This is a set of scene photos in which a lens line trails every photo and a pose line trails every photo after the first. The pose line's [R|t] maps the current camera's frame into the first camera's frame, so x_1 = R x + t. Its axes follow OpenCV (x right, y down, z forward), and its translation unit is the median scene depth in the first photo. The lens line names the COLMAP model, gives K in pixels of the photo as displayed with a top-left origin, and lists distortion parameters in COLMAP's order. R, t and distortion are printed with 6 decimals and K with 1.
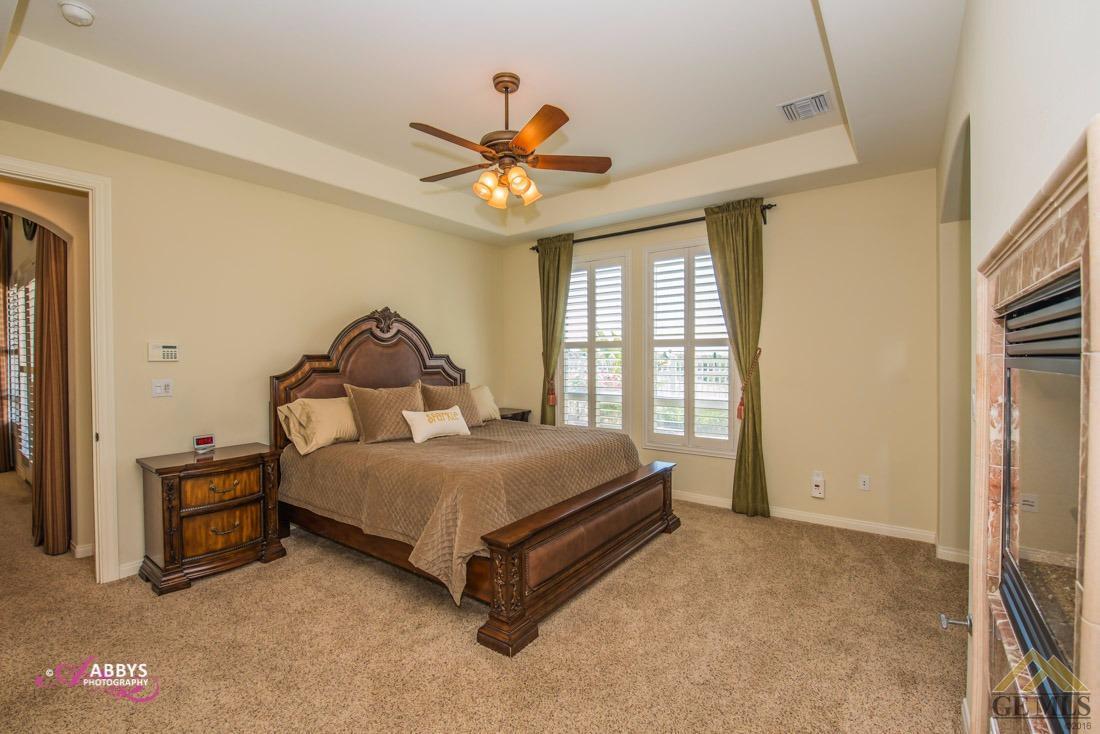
lens RADIAL K [[492.1, 0, 550.0], [0, 492.1, 367.0], [0, 0, 1]] dist [0.012697, -0.000025]
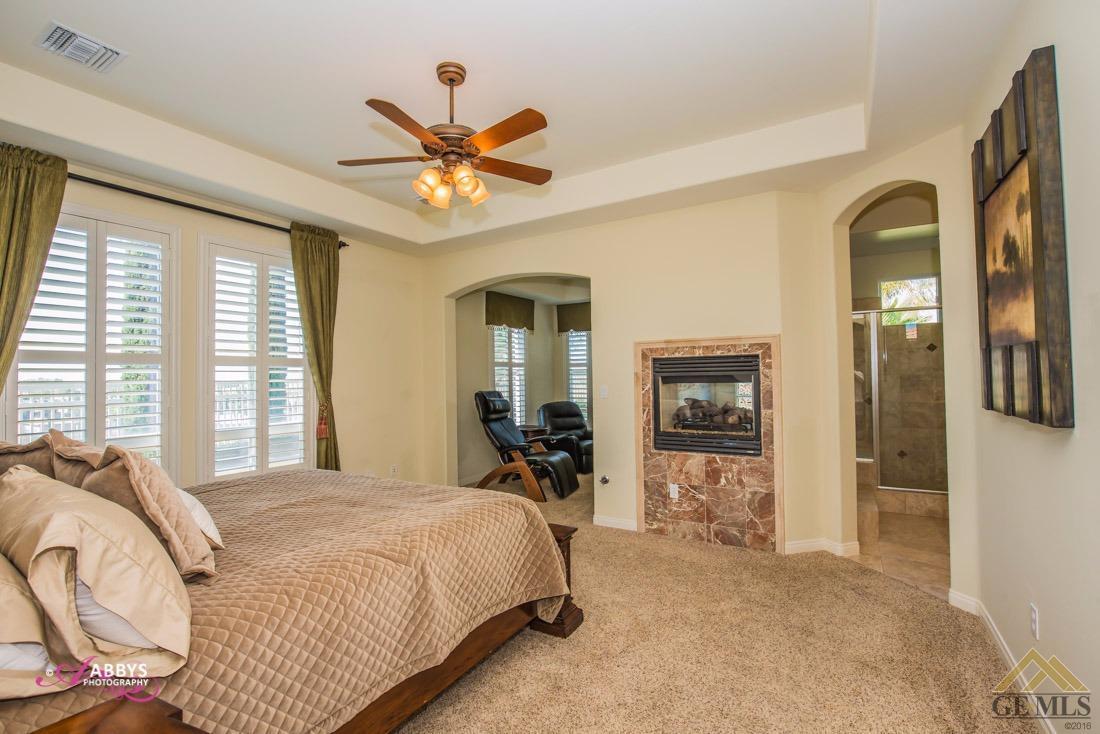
lens RADIAL K [[492.1, 0, 550.0], [0, 492.1, 367.0], [0, 0, 1]] dist [0.012697, -0.000025]
pose [[-0.078418, 0.027134, 0.996551, -0.663790], [0.029366, 0.999259, -0.024897, -0.003016], [-0.996488, 0.027312, -0.079156, 0.588968]]
